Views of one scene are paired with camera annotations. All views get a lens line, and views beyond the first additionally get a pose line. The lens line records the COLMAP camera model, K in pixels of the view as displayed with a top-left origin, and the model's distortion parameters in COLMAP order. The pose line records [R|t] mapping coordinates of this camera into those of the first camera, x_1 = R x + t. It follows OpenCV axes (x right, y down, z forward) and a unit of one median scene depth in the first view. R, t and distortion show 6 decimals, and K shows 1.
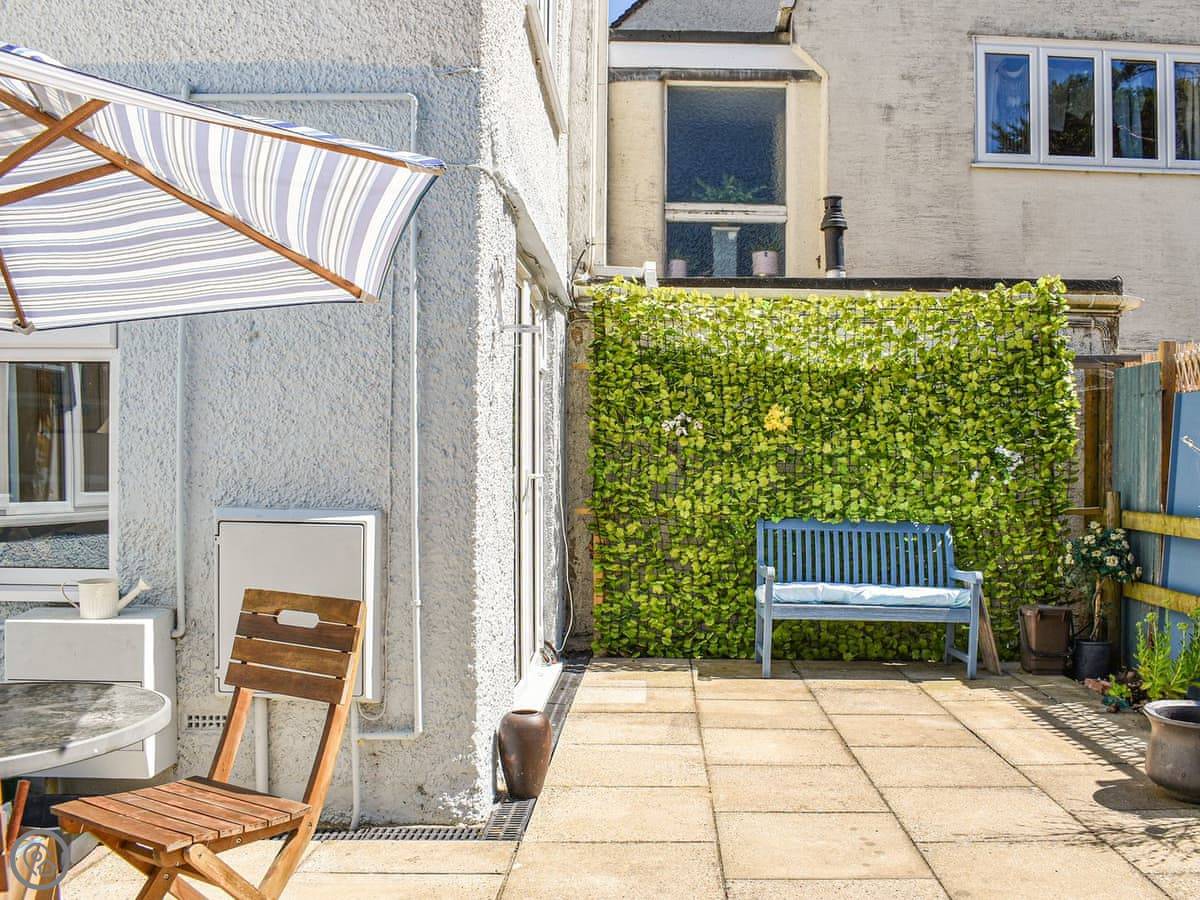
lens RADIAL K [[1126.1, 0, 599.6], [0, 1126.1, 389.6], [0, 0, 1]] dist [-0.097487, 0.002407]
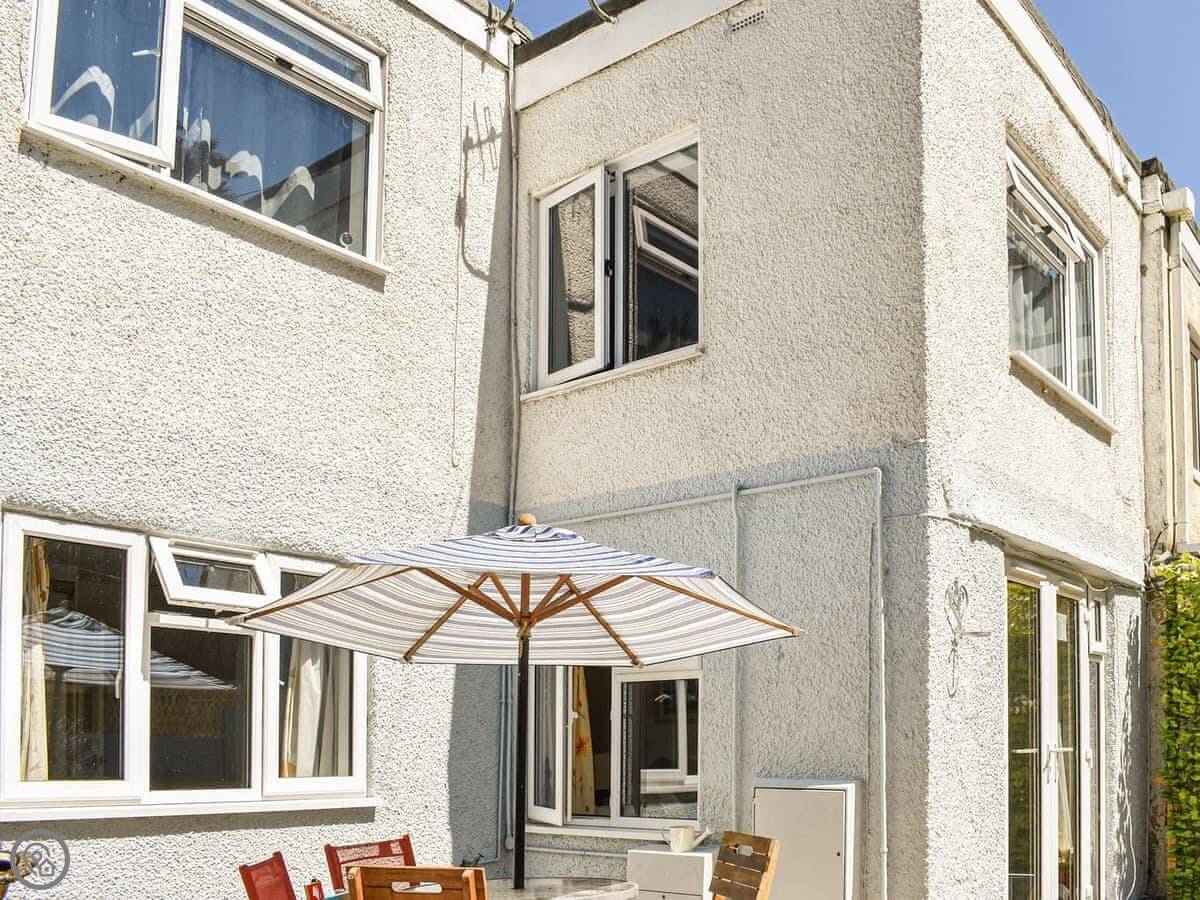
lens RADIAL K [[1096.2, 0, 600.0], [0, 1096.2, 450.0], [0, 0, 1]] dist [-0.085632, -0.001311]
pose [[0.759809, -0.175771, -0.625935, 0.406022], [0.052069, 0.976119, -0.210902, -0.021212], [0.648058, 0.127653, 0.750817, -0.223826]]
